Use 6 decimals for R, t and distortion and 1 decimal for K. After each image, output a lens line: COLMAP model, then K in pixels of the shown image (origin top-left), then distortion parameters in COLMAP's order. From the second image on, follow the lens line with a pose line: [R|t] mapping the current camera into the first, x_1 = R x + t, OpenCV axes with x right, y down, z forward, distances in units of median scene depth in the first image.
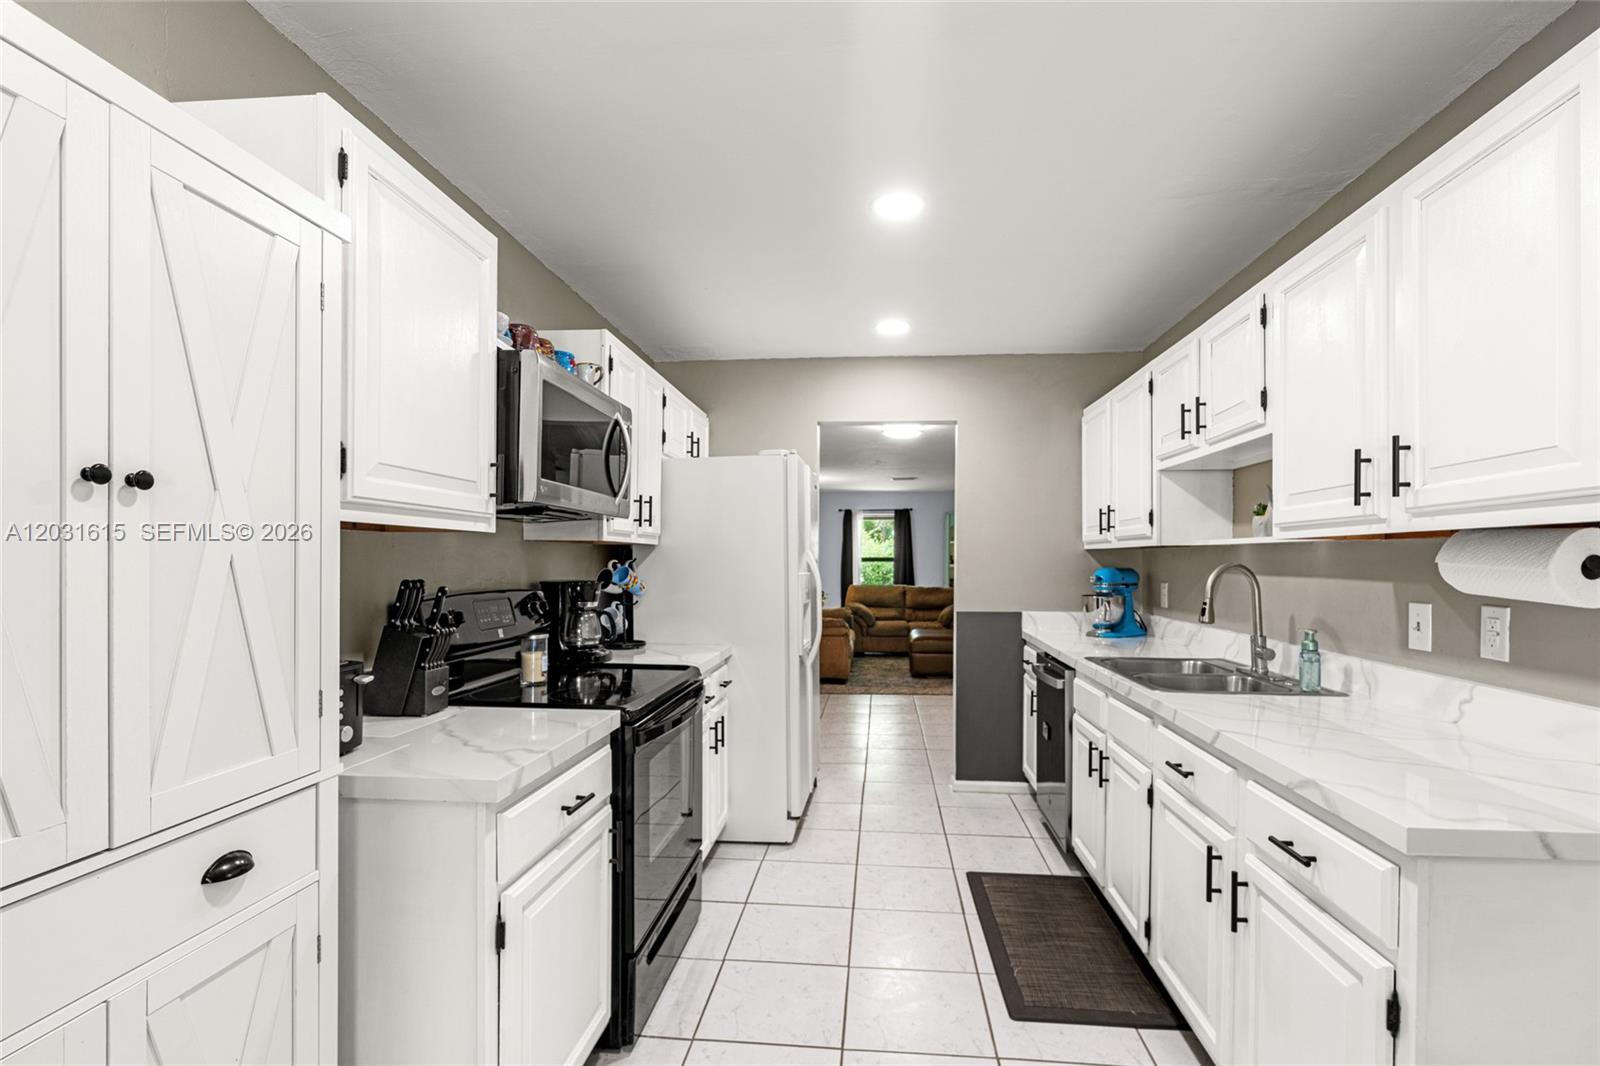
lens RADIAL K [[745.2, 0, 797.3], [0, 745.2, 550.8], [0, 0, 1]] dist [0.012302, -0.000034]
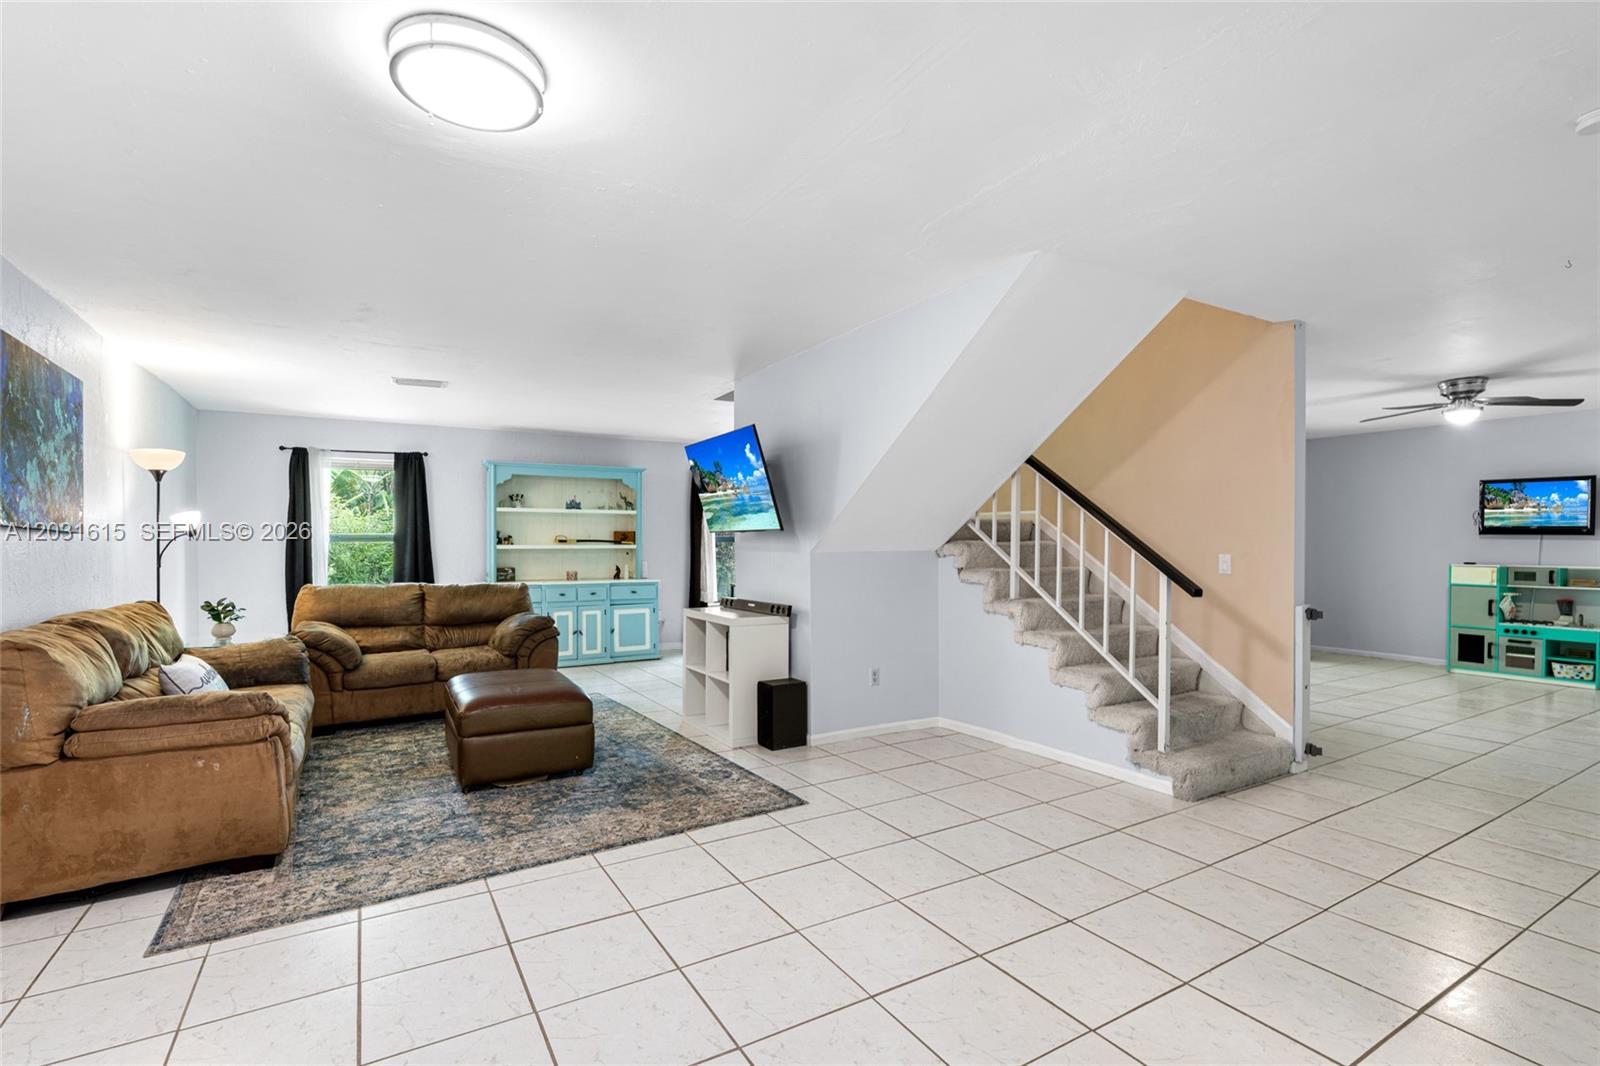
lens RADIAL K [[745.2, 0, 786.7], [0, 745.2, 555.0], [0, 0, 1]] dist [0.012302, -0.000034]
pose [[0.807900, -0.015021, 0.589128, 0.038353], [0.001546, 0.999726, 0.023370, 0.013560], [-0.589317, -0.017969, 0.807702, 0.410198]]
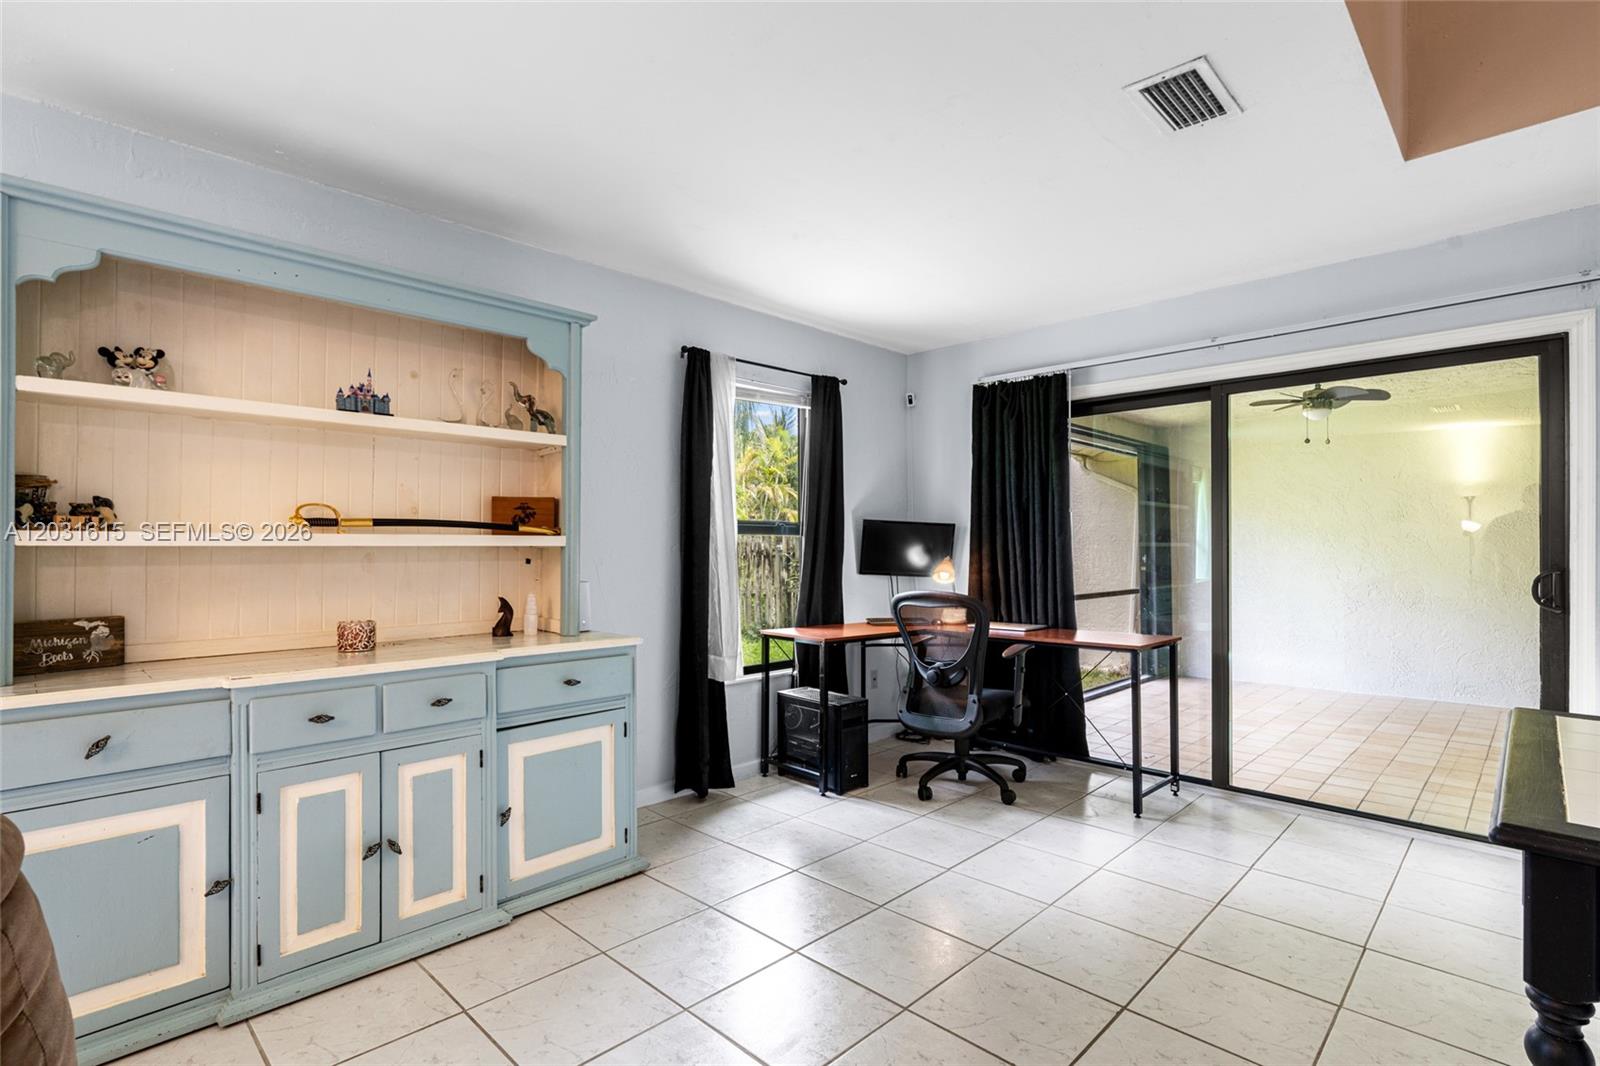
lens RADIAL K [[758.2, 0, 792.9], [0, 758.2, 544.8], [0, 0, 1]] dist [-0.005192, -0.000536]
pose [[0.623572, -0.005126, 0.781749, 0.212394], [-0.001644, 0.999968, 0.007869, 0.021944], [-0.781764, -0.006192, 0.623543, 0.906939]]
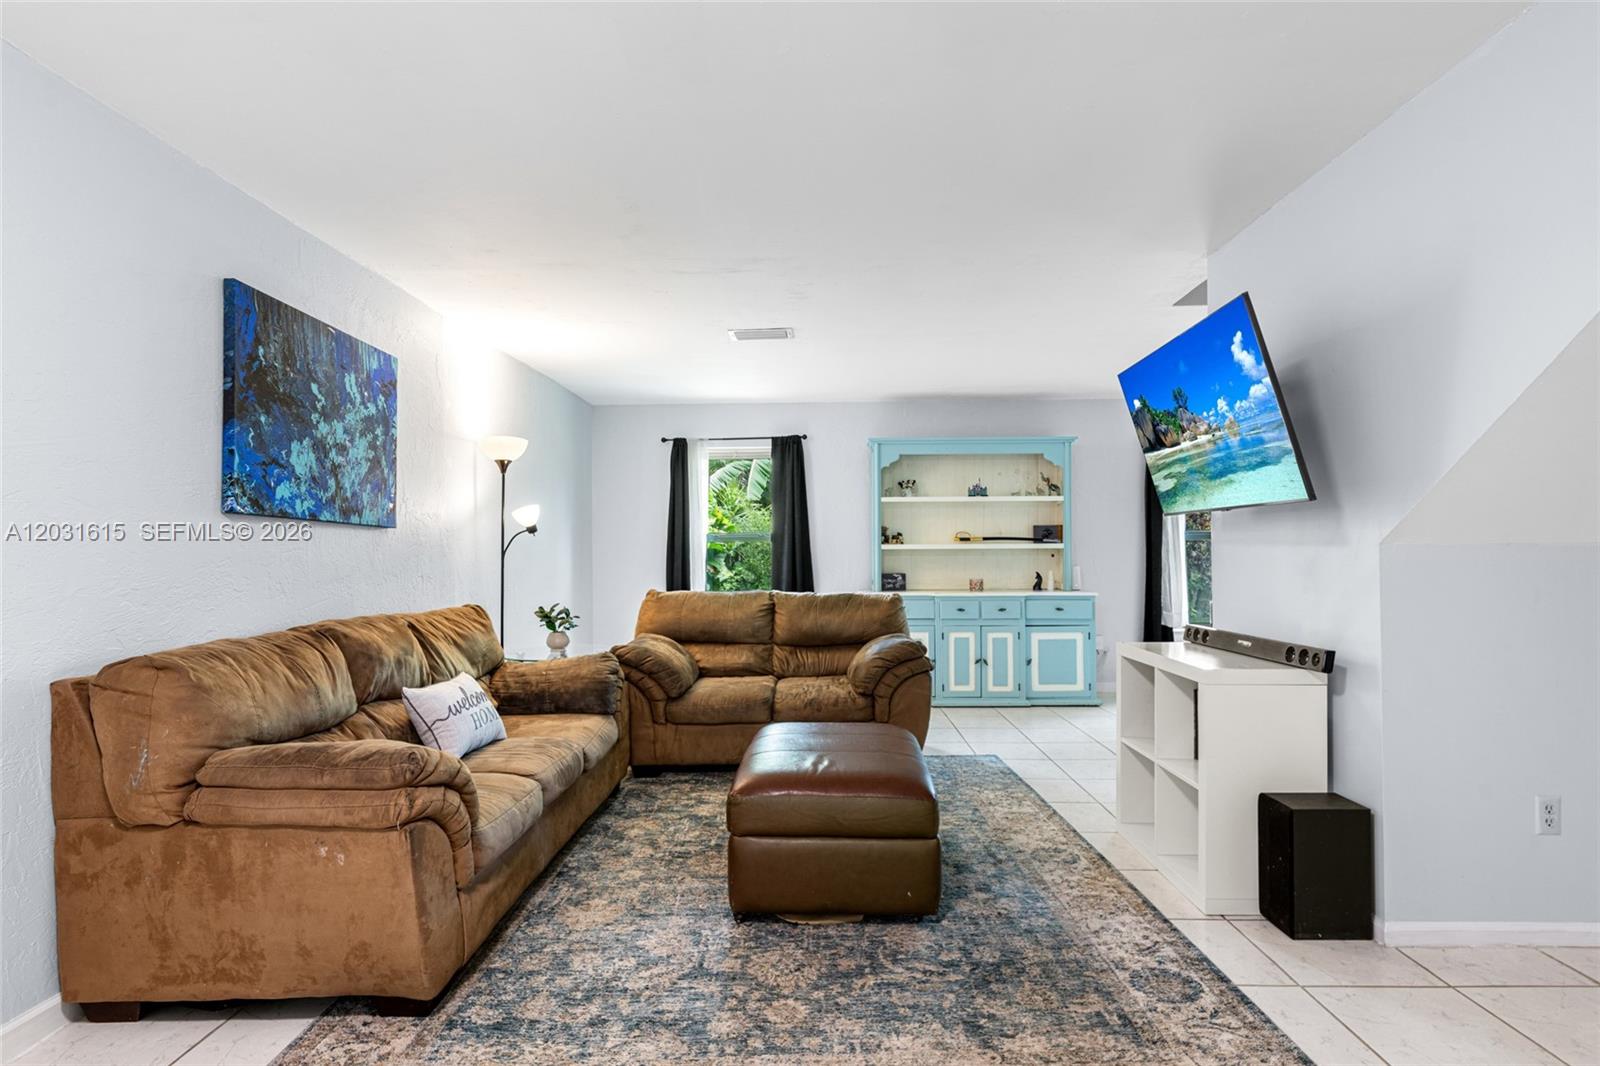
lens RADIAL K [[818.8, 0, 804.5], [0, 818.8, 549.5], [0, 0, 1]] dist [-0.009076, 0.003021]
pose [[0.996059, -0.010825, 0.088028, 0.122788], [0.010504, 0.999936, 0.004108, 0.020908], [-0.088067, -0.003167, 0.996110, 0.537941]]
